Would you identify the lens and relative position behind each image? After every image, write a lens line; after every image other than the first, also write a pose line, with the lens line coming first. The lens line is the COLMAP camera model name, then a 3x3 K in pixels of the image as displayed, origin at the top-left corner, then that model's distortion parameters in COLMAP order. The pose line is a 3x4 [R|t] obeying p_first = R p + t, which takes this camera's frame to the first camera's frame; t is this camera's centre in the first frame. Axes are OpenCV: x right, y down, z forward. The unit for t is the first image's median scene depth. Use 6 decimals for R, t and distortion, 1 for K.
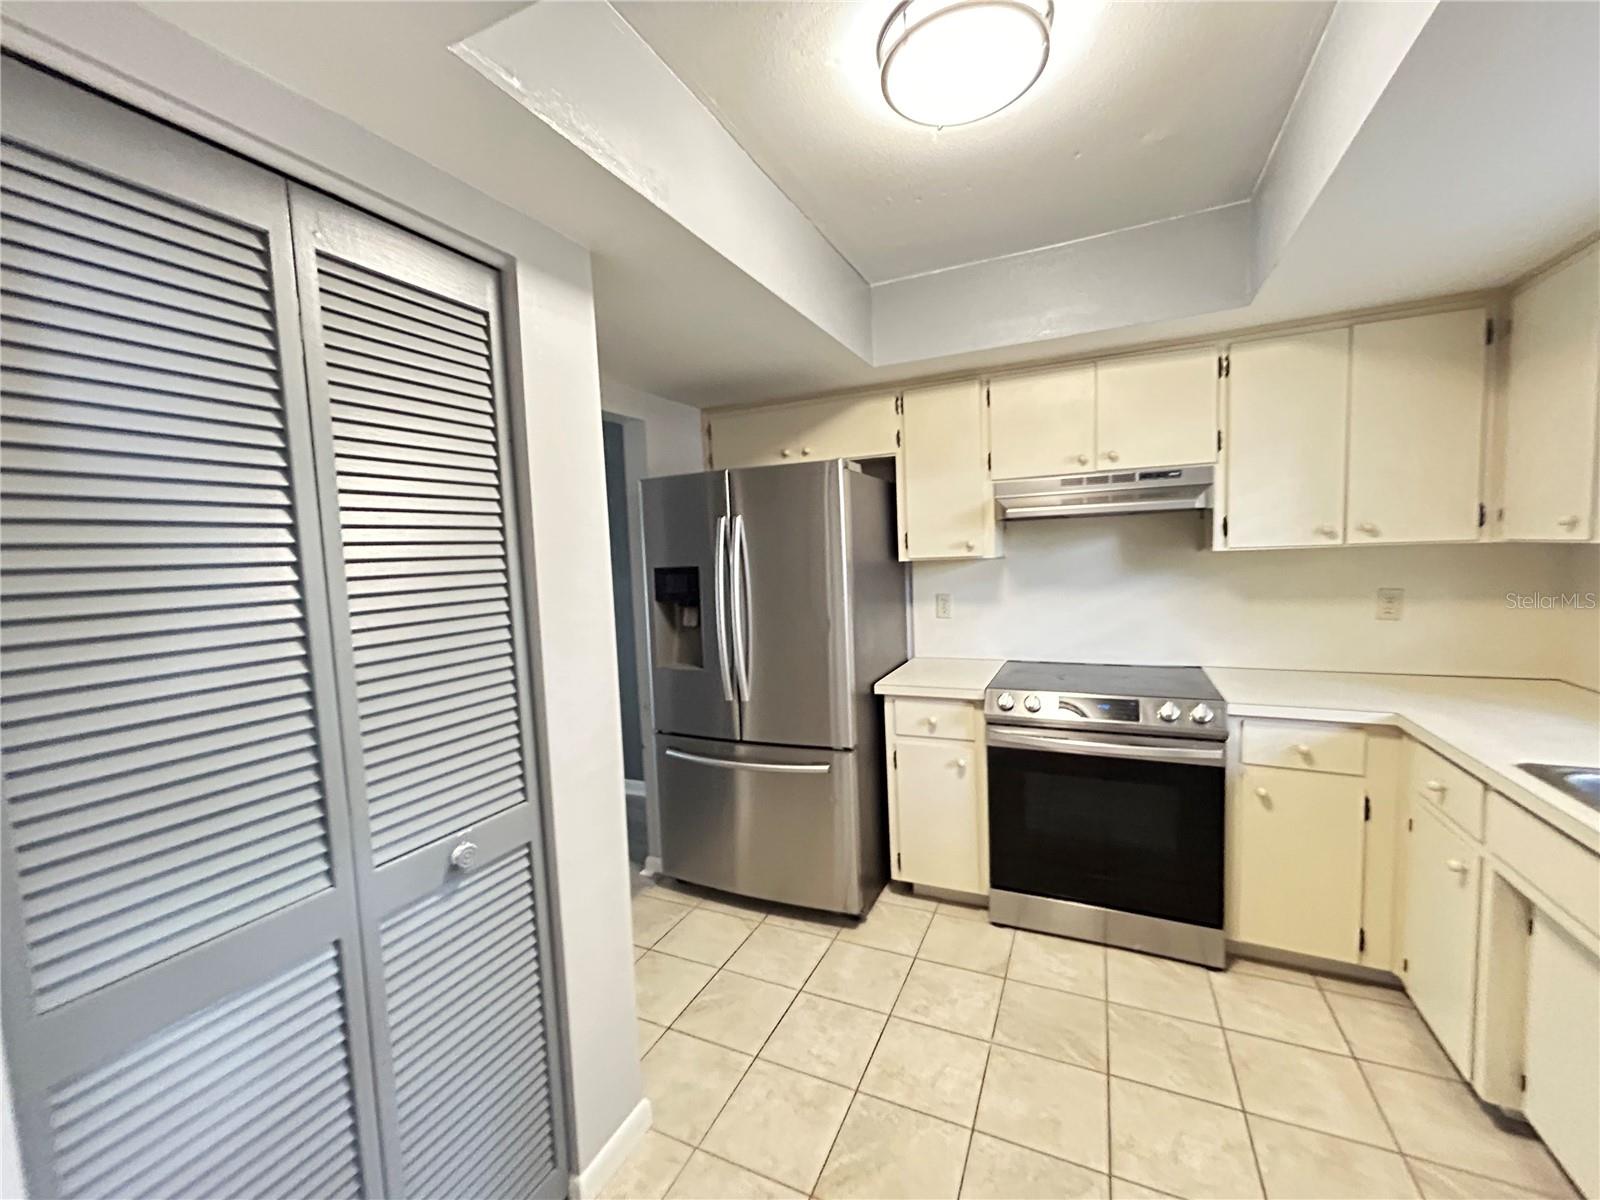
lens RADIAL K [[652.0, 0, 800.0], [0, 652.0, 600.0], [0, 0, 1]] dist [0.002666, 0.000880]
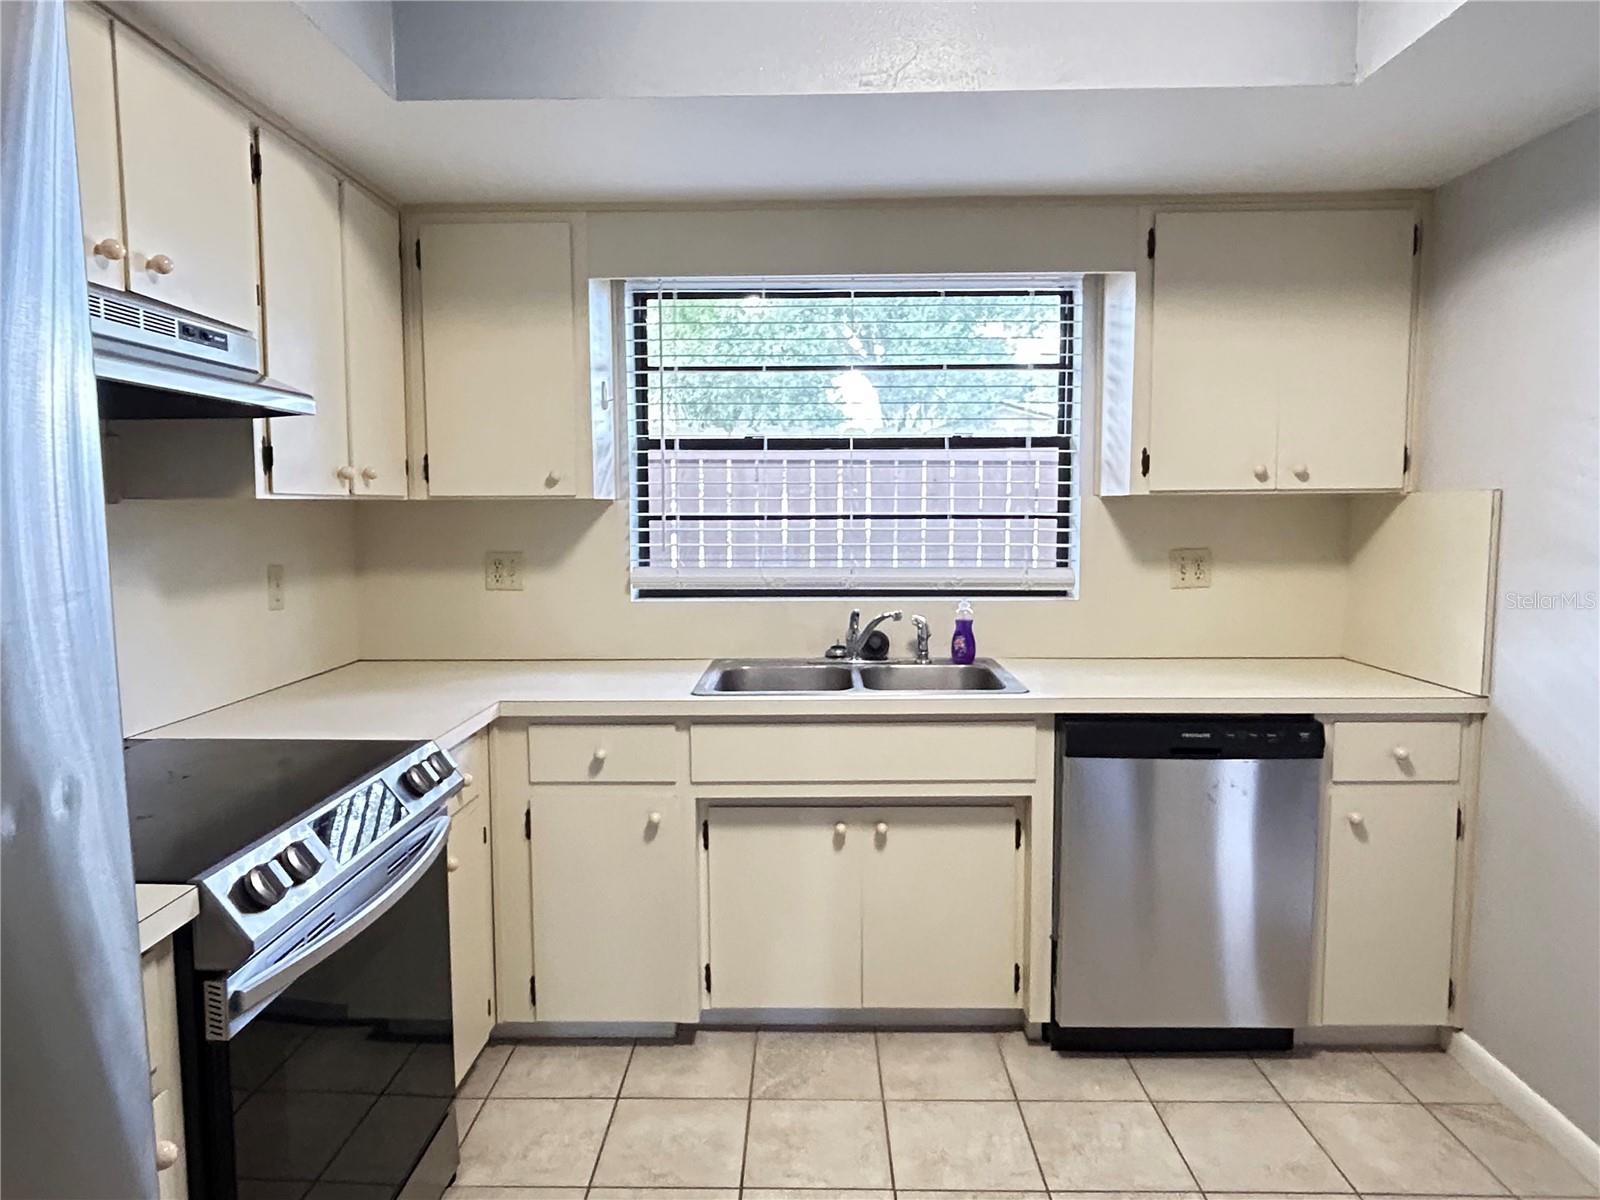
lens RADIAL K [[997.2, 0, 800.0], [0, 997.2, 600.0], [0, 0, 1]] dist [-0.006163, -0.001574]
pose [[-0.396599, -0.048269, 0.916722, -0.305710], [0.092597, 0.991420, 0.092262, -0.027629], [-0.913310, 0.121477, -0.388727, 0.933292]]
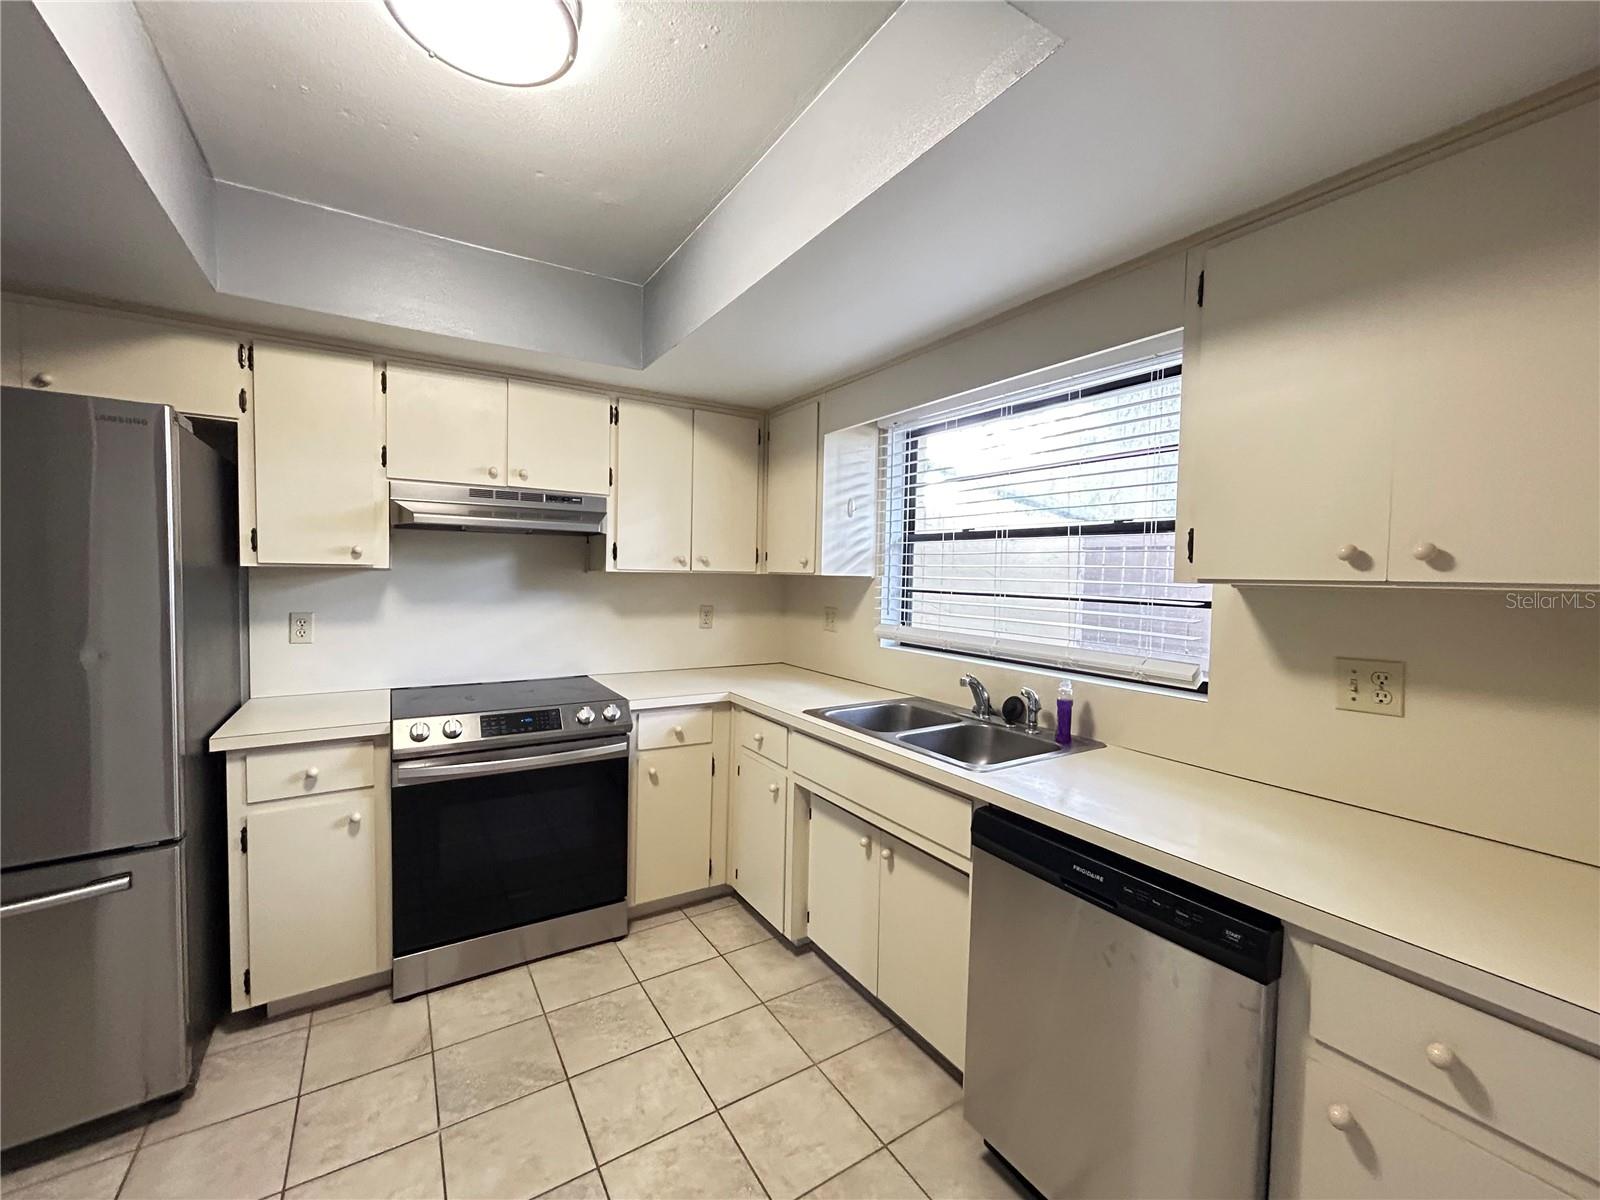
lens RADIAL K [[652.0, 0, 800.0], [0, 652.0, 600.0], [0, 0, 1]] dist [0.002666, 0.000880]
pose [[0.544090, 0.014260, 0.838906, -0.144899], [0.024500, 0.999159, -0.032874, 0.021310], [-0.838669, 0.038439, 0.543283, 0.092963]]
